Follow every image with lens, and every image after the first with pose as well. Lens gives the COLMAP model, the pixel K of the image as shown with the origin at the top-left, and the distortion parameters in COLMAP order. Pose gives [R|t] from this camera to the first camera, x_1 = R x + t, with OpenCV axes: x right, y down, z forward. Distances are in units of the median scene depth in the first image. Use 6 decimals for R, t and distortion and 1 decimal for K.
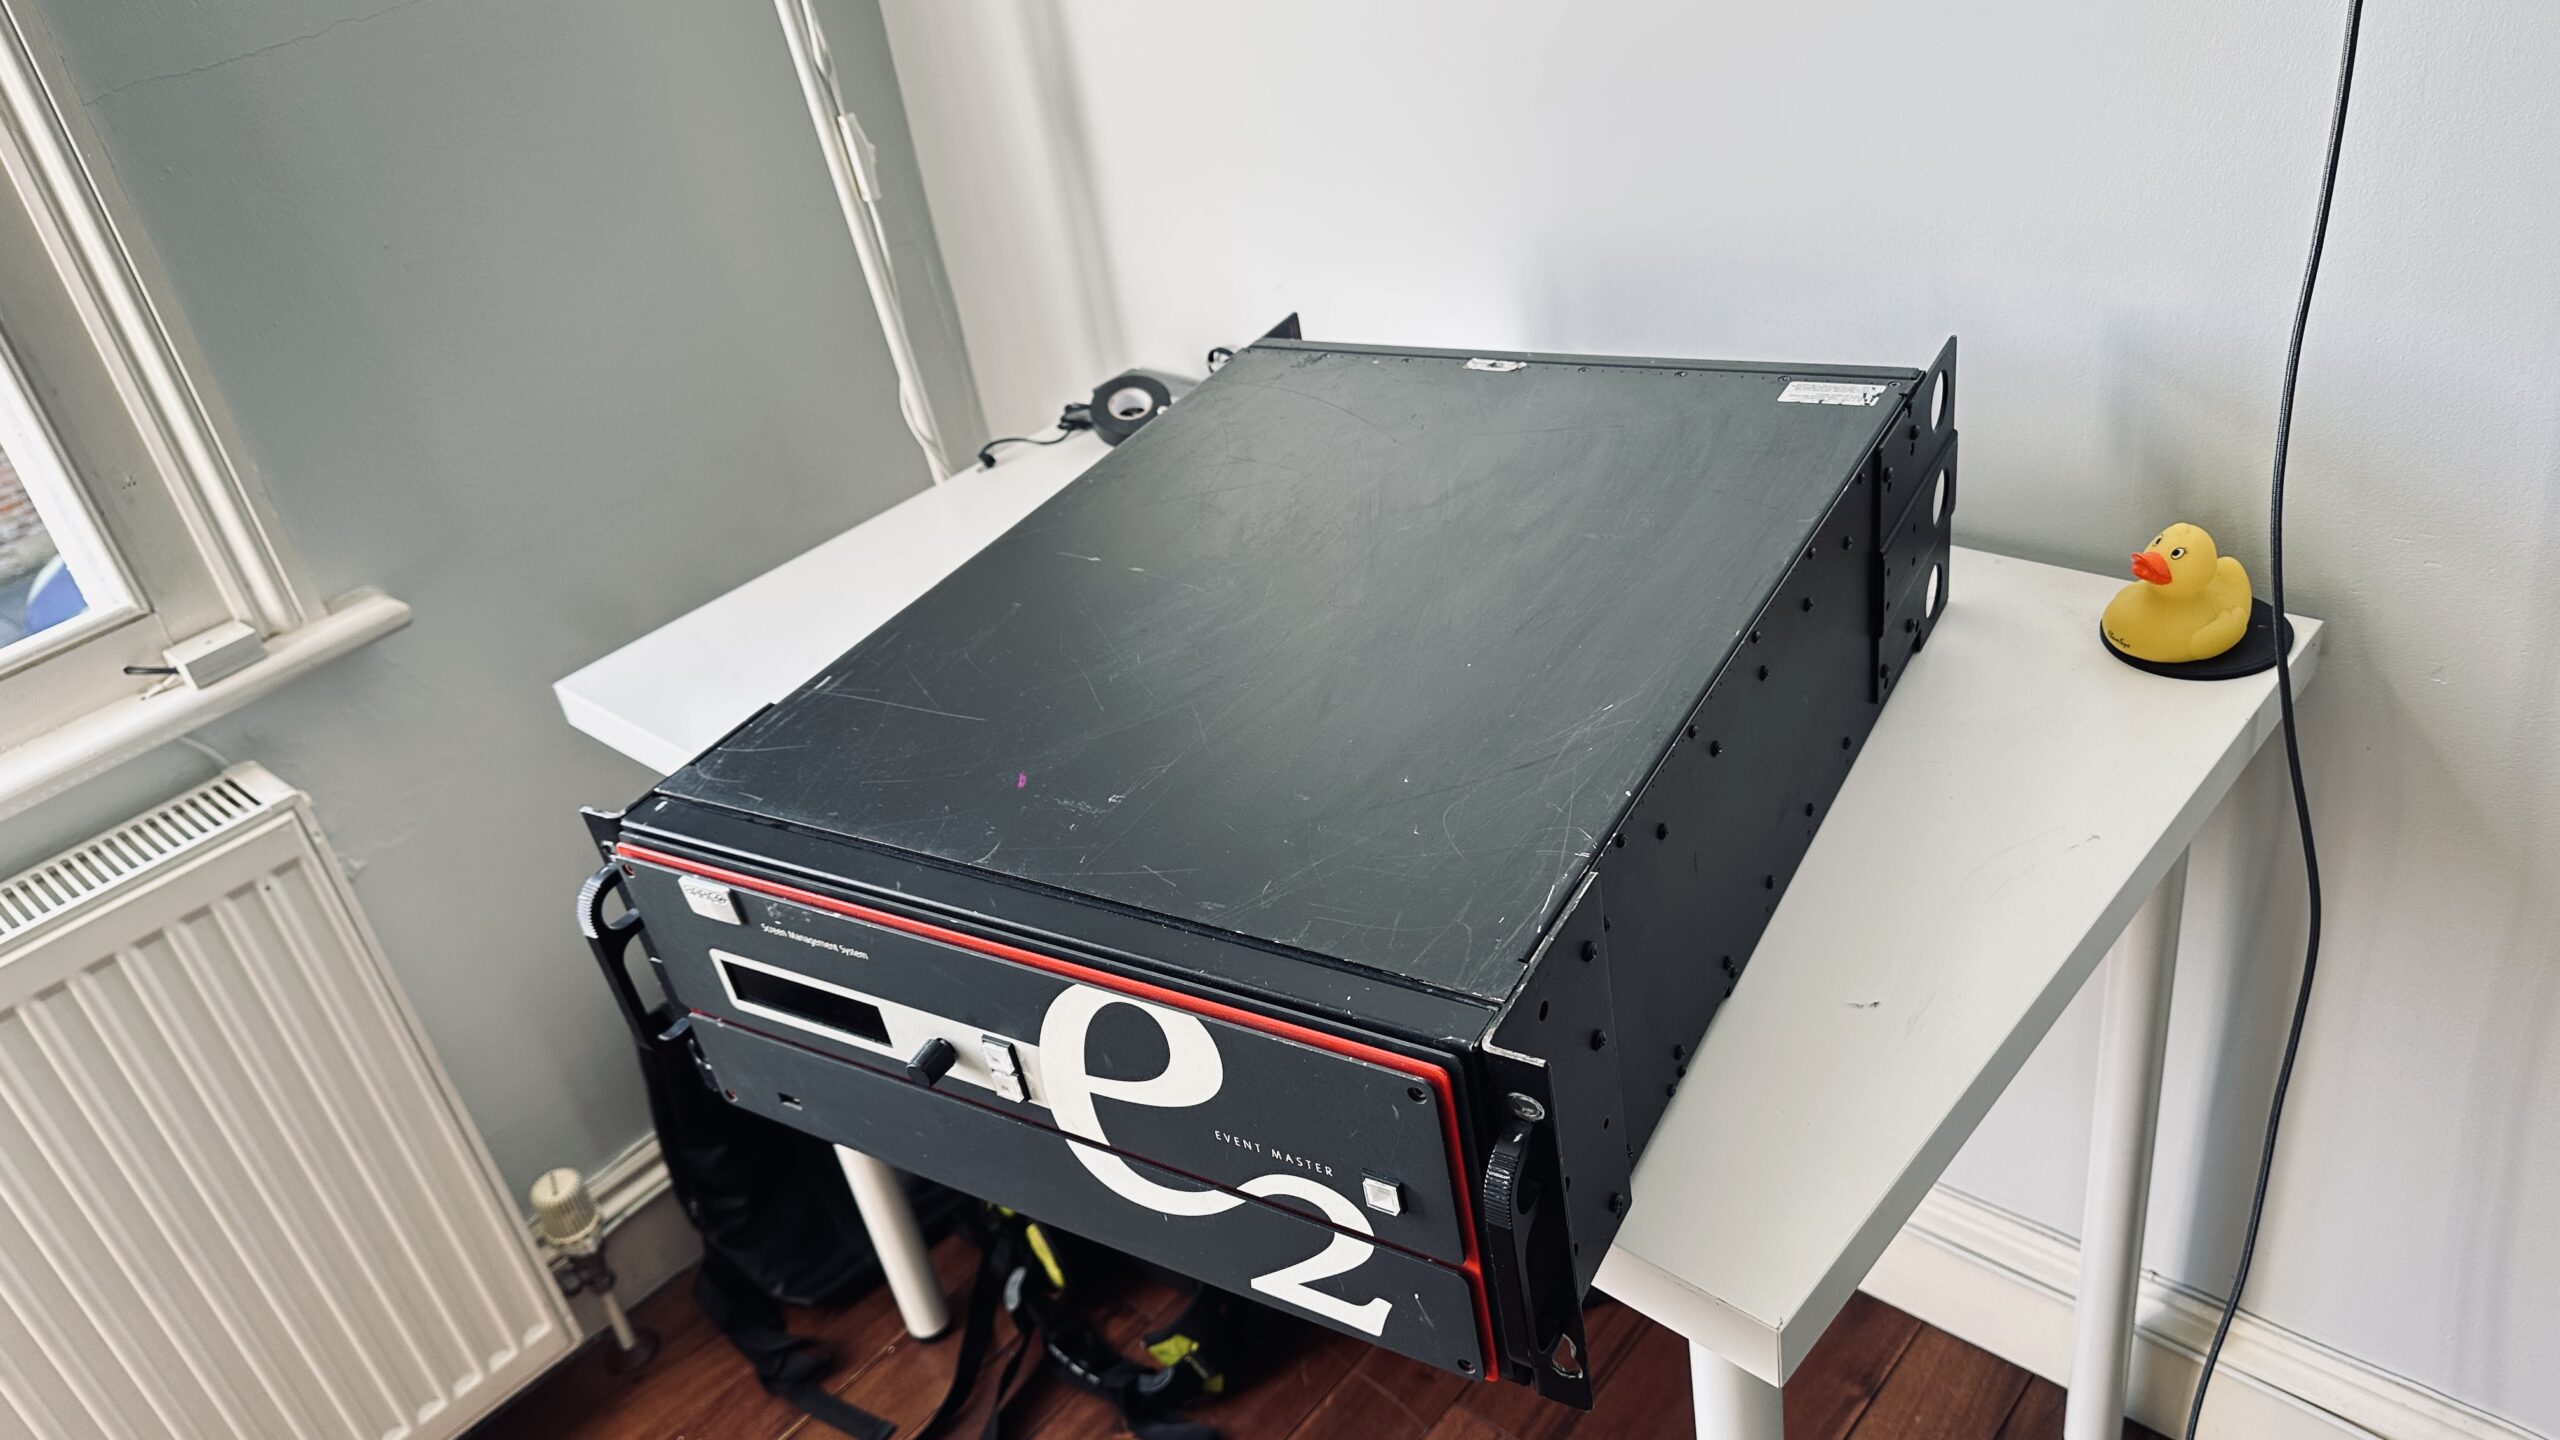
lens RADIAL K [[1873.4, 0, 1280.0], [0, 1873.4, 720.0], [0, 0, 1]] dist [0.000436, 0.000054]
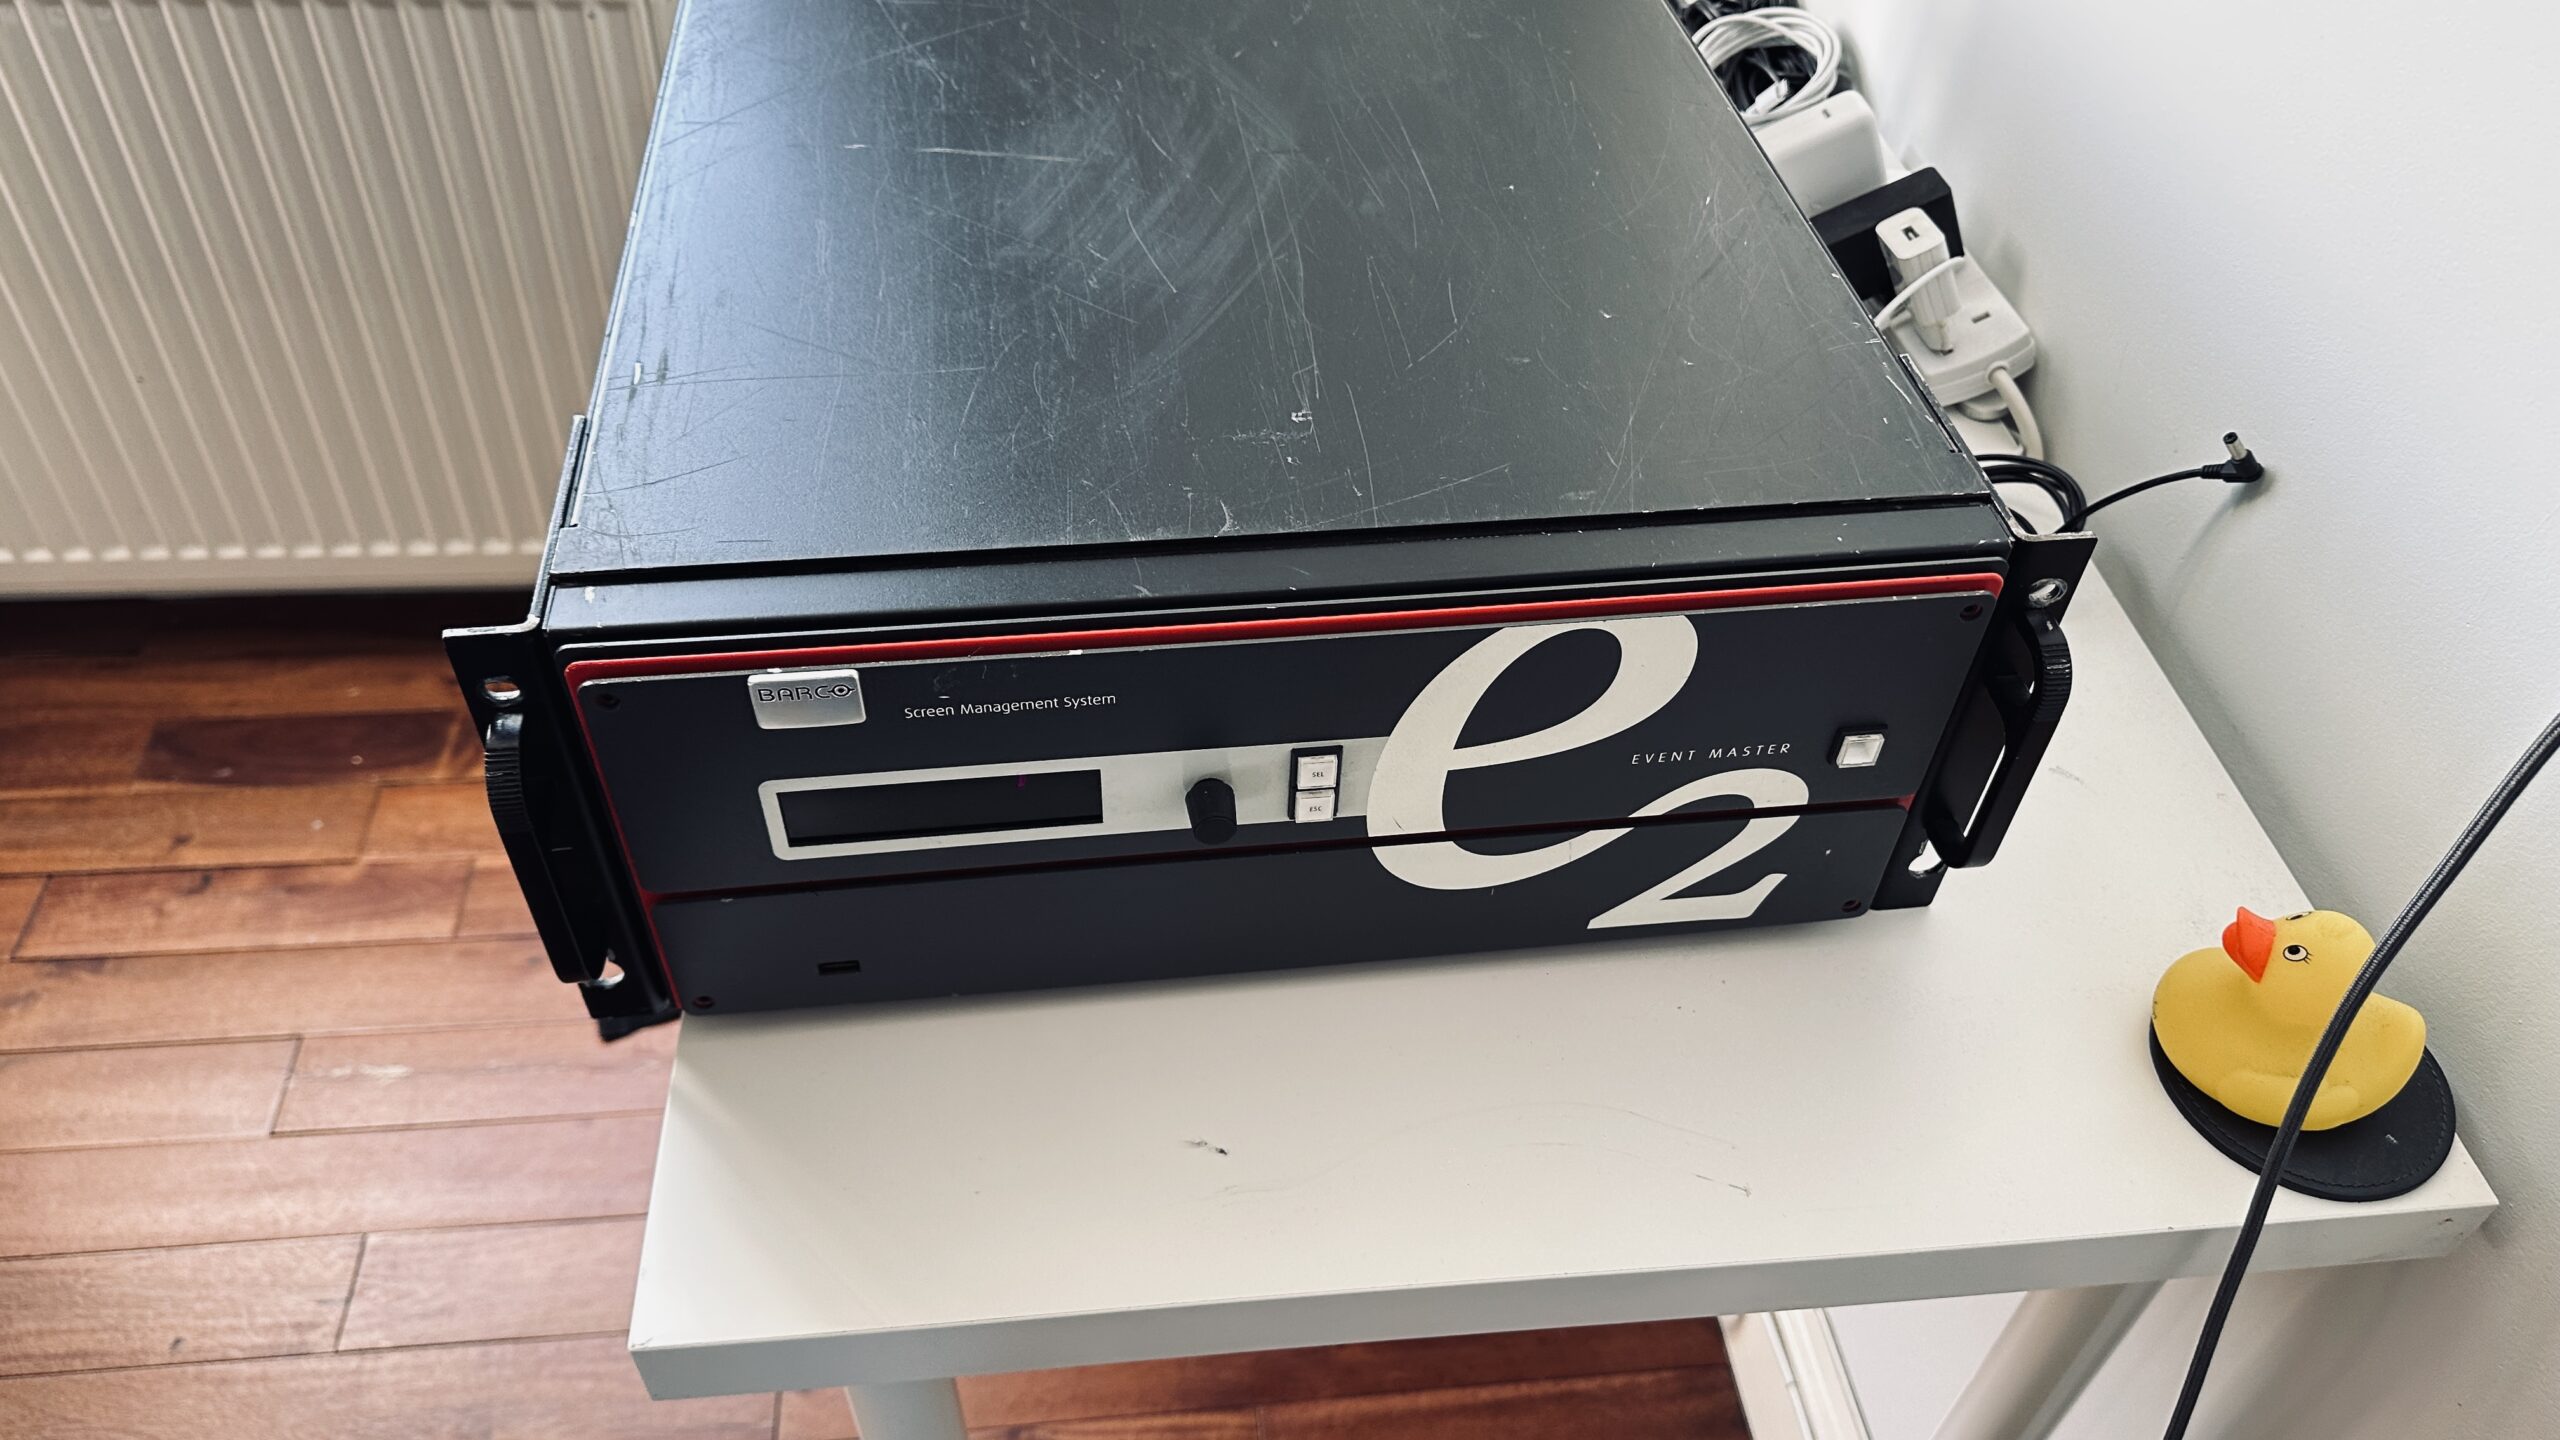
lens RADIAL K [[1873.4, 0, 1280.0], [0, 1873.4, 720.0], [0, 0, 1]] dist [0.000436, 0.000054]
pose [[0.761818, -0.293226, 0.577626, -0.589053], [0.191002, 0.953721, 0.232239, -0.017509], [-0.618992, -0.066596, 0.782569, 0.417500]]
